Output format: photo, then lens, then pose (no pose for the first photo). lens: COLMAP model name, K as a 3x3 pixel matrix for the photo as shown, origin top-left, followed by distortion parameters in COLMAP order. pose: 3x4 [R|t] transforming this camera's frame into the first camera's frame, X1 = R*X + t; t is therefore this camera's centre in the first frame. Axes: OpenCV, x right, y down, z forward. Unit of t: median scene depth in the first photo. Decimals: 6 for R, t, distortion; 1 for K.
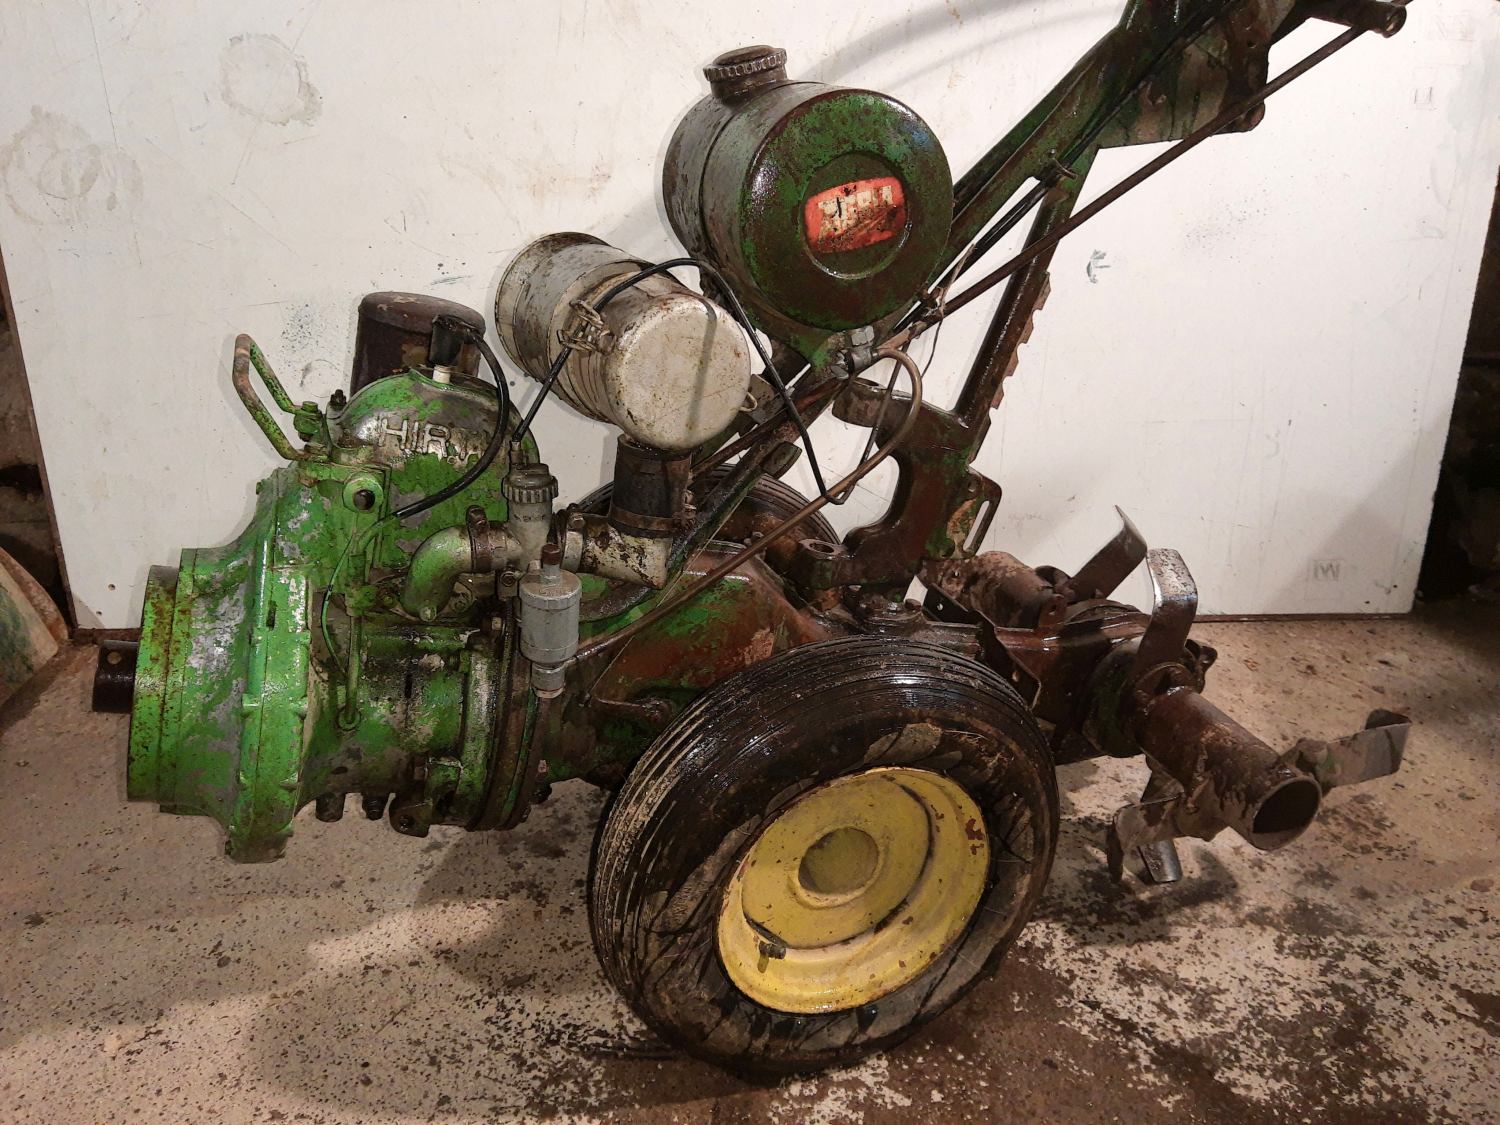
lens RADIAL K [[1148.8, 0, 766.6], [0, 1148.8, 566.5], [0, 0, 1]] dist [-0.002877, 0.008230]
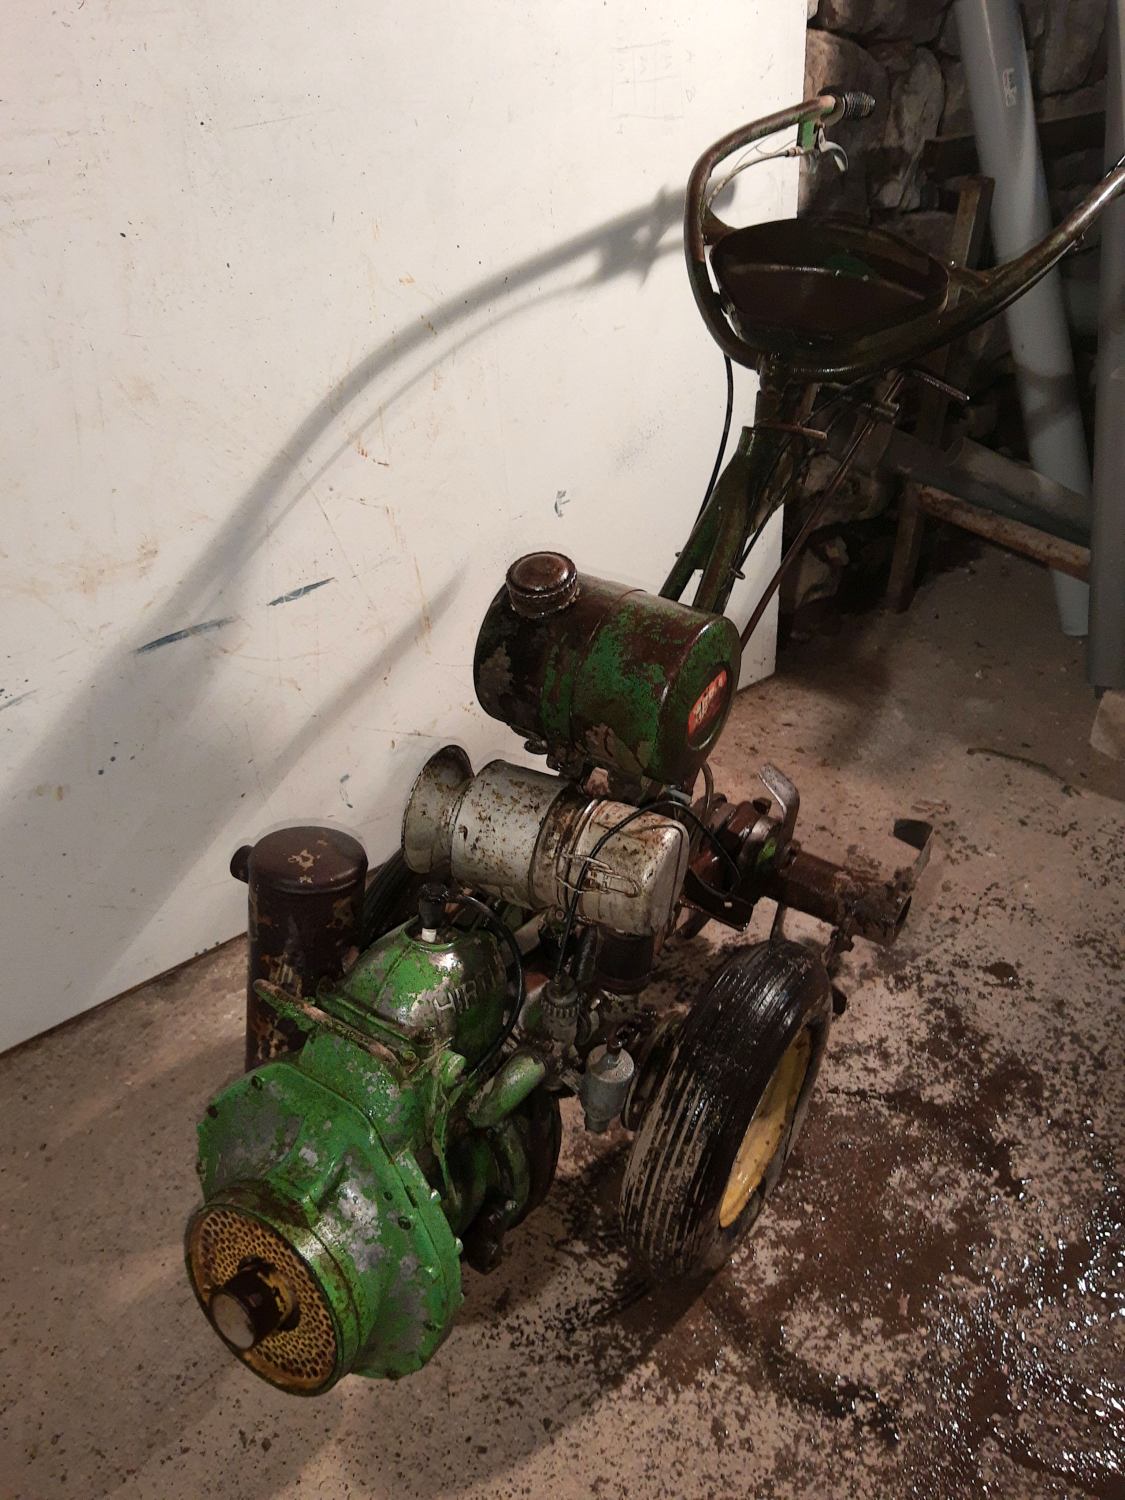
lens RADIAL K [[1123.0, 0, 563.2], [0, 1123.0, 747.5], [0, 0, 1]] dist [-0.036032, 0.073999]
pose [[0.811624, -0.349315, 0.468236, -0.531382], [0.257772, 0.933424, 0.249545, -0.490801], [-0.524232, -0.081839, 0.847634, -0.002539]]
